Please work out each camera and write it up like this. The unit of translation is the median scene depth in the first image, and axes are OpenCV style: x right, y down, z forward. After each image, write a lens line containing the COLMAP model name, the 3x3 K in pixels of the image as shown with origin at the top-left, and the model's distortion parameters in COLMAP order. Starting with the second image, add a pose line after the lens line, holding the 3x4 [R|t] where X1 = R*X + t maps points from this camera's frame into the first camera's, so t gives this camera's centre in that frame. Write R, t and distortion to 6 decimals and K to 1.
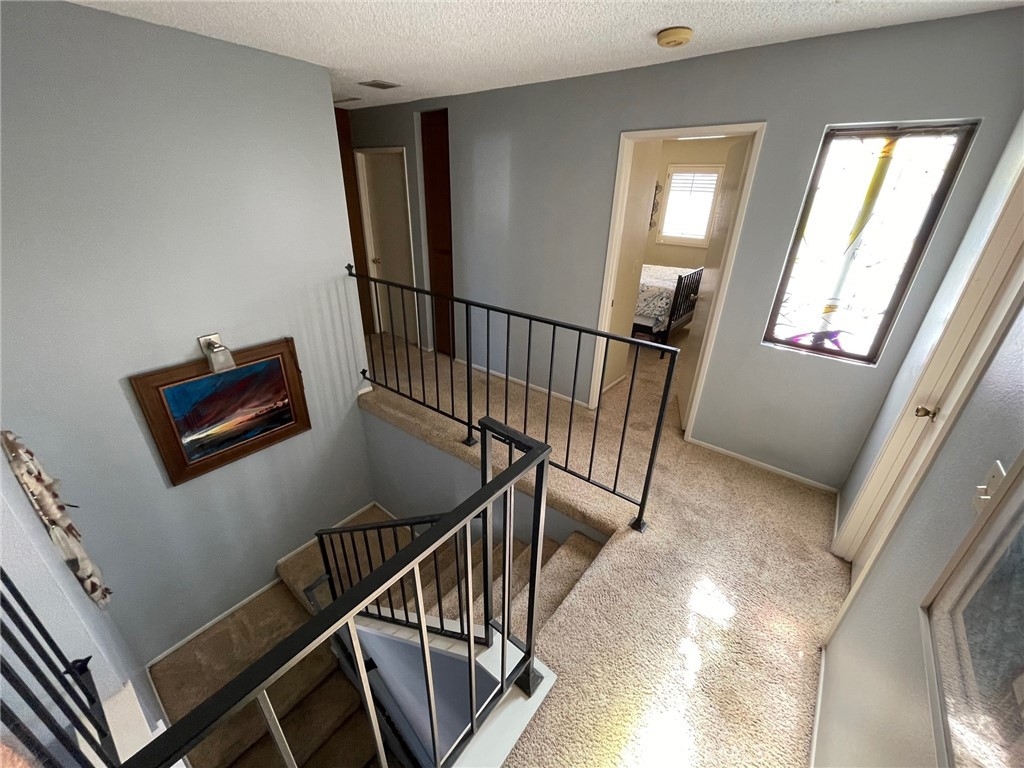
lens RADIAL K [[413.8, 0, 510.2], [0, 413.8, 384.8], [0, 0, 1]] dist [-0.001741, 0.000388]
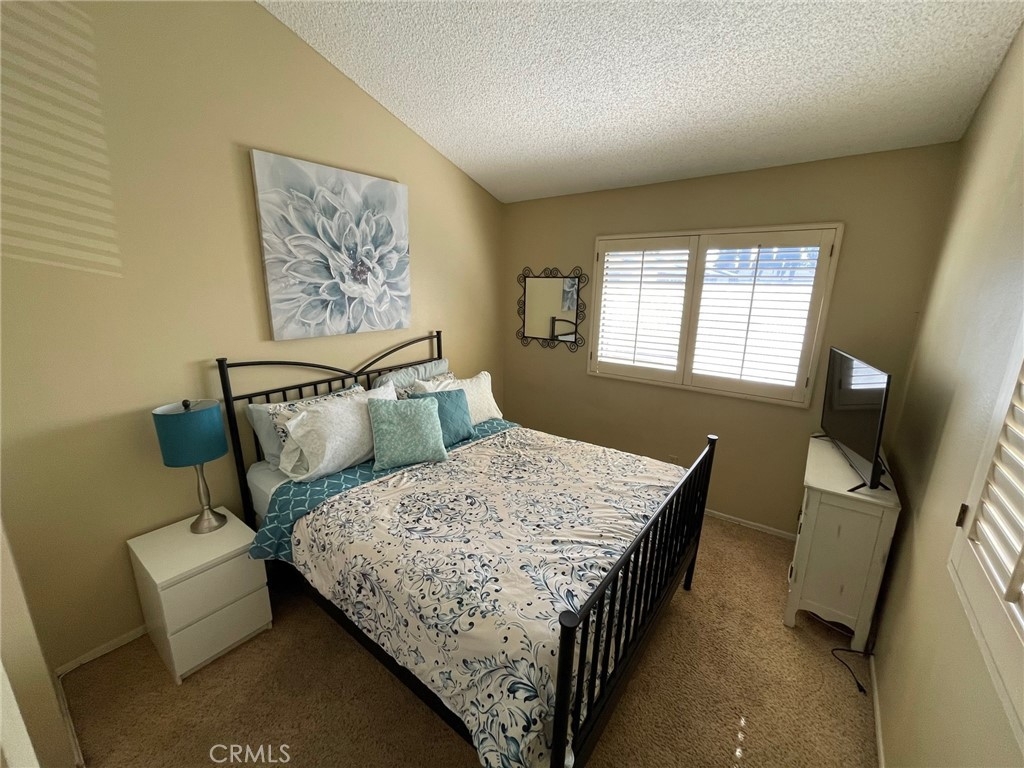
lens RADIAL K [[413.8, 0, 510.7], [0, 413.8, 381.9], [0, 0, 1]] dist [-0.001741, 0.000388]
pose [[0.999777, -0.006577, 0.020068, 0.271307], [0.010434, 0.980017, -0.198642, -0.255373], [-0.018360, 0.198807, 0.979867, 0.539056]]
